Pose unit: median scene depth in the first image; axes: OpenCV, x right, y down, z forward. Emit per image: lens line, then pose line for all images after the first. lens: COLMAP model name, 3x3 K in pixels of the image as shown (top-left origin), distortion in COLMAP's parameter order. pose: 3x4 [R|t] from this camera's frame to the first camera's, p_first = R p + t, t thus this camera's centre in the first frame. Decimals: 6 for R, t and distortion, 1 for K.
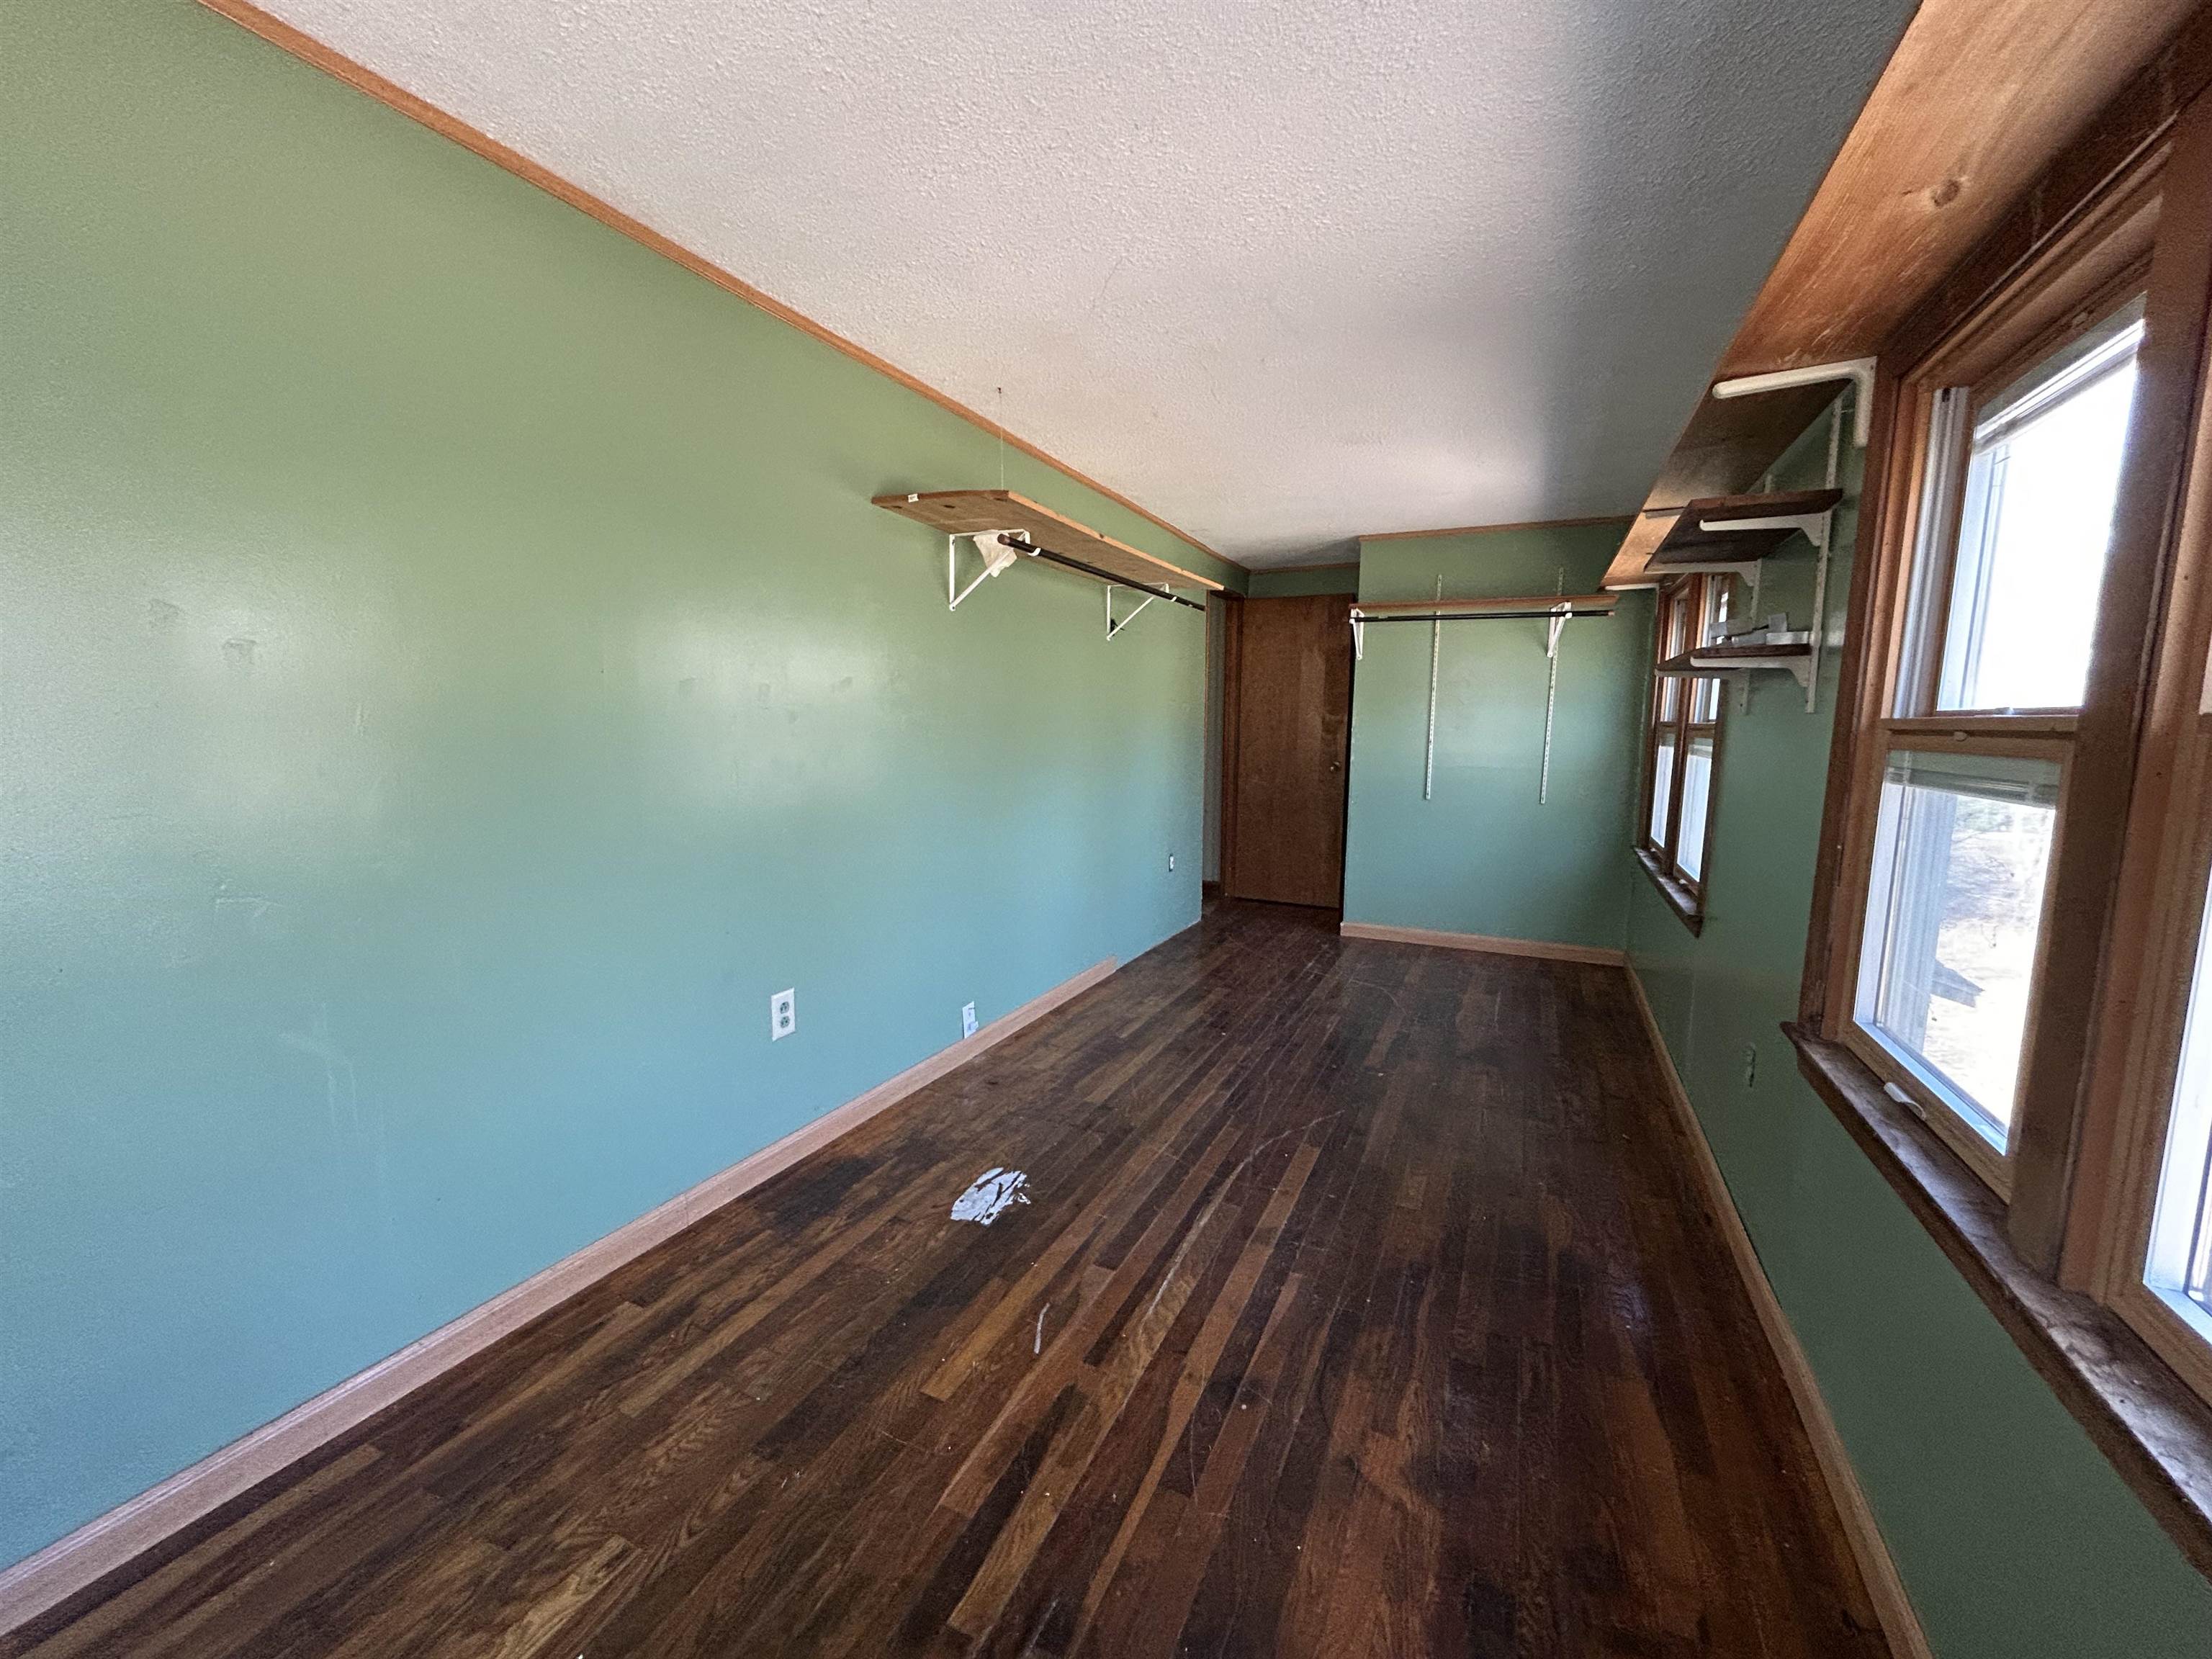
lens RADIAL K [[927.2, 0, 1057.3], [0, 927.2, 829.9], [0, 0, 1]] dist [0.023449, 0.000304]
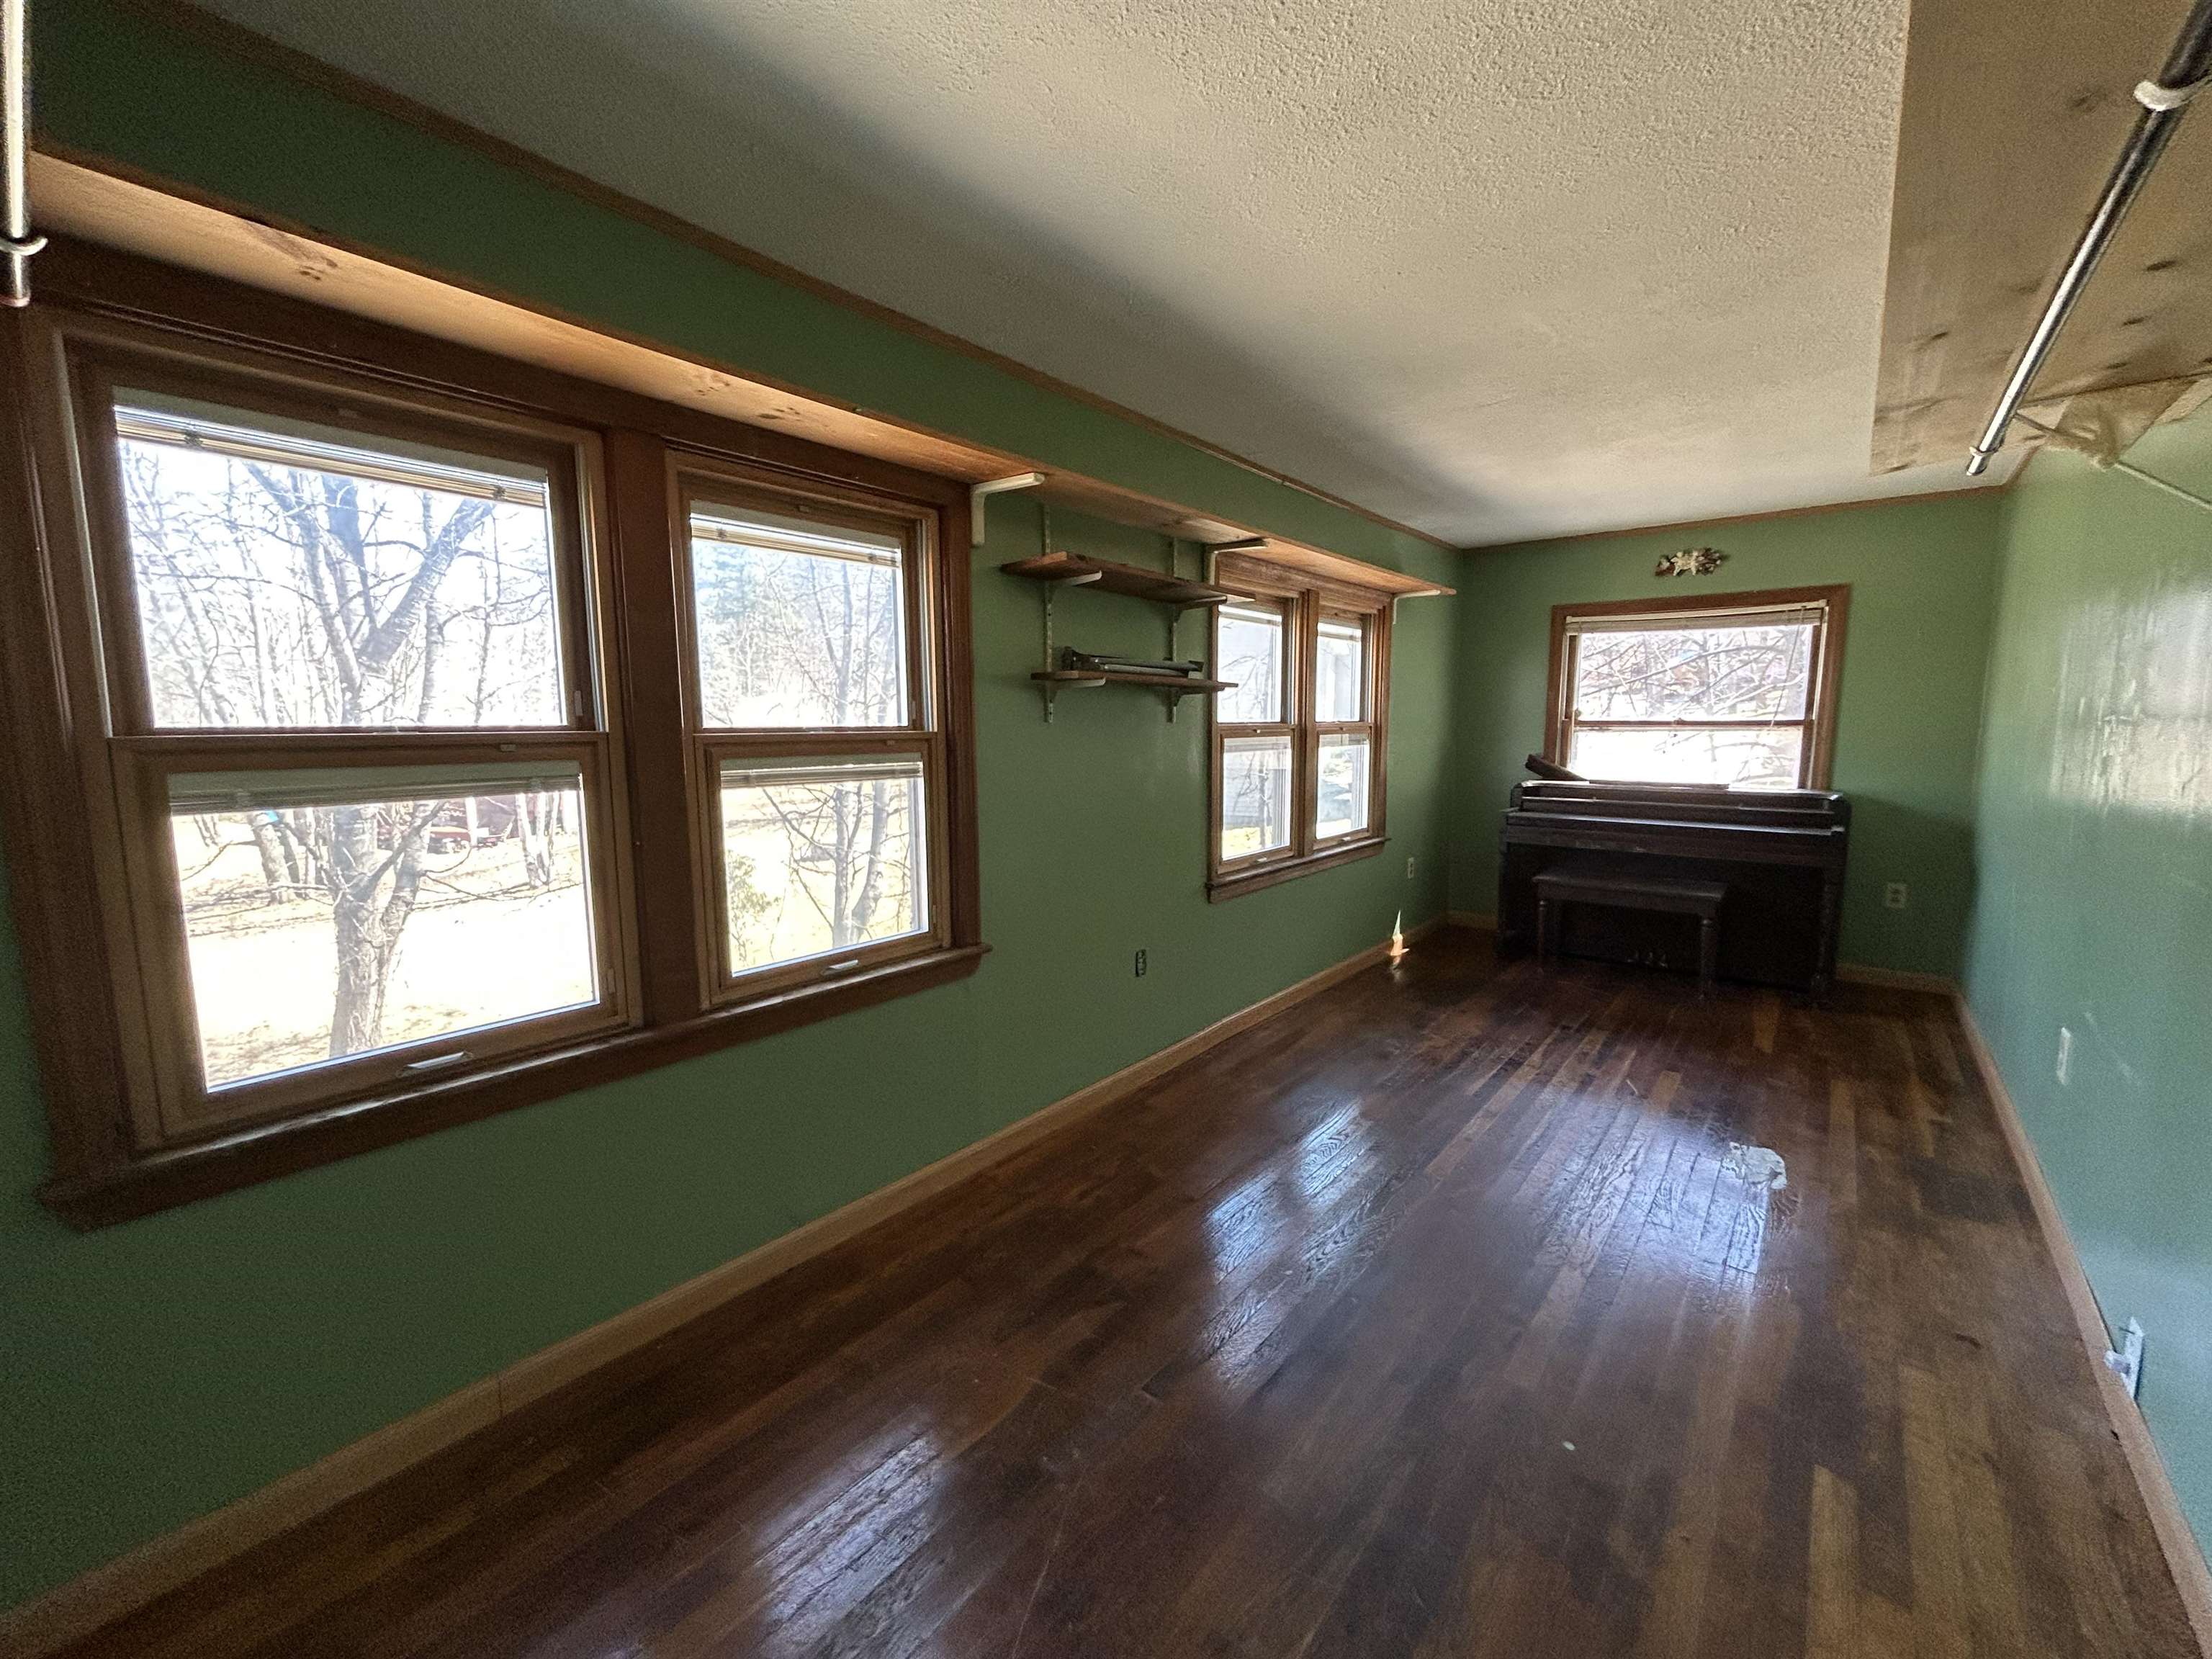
lens RADIAL K [[871.8, 0, 1106.0], [0, 871.8, 829.5], [0, 0, 1]] dist [-0.000566, 0.000568]
pose [[-0.976753, -0.037042, 0.211141, 0.543525], [0.014815, 0.970938, 0.238872, -0.280900], [-0.213853, 0.236448, -0.947818, 2.353935]]
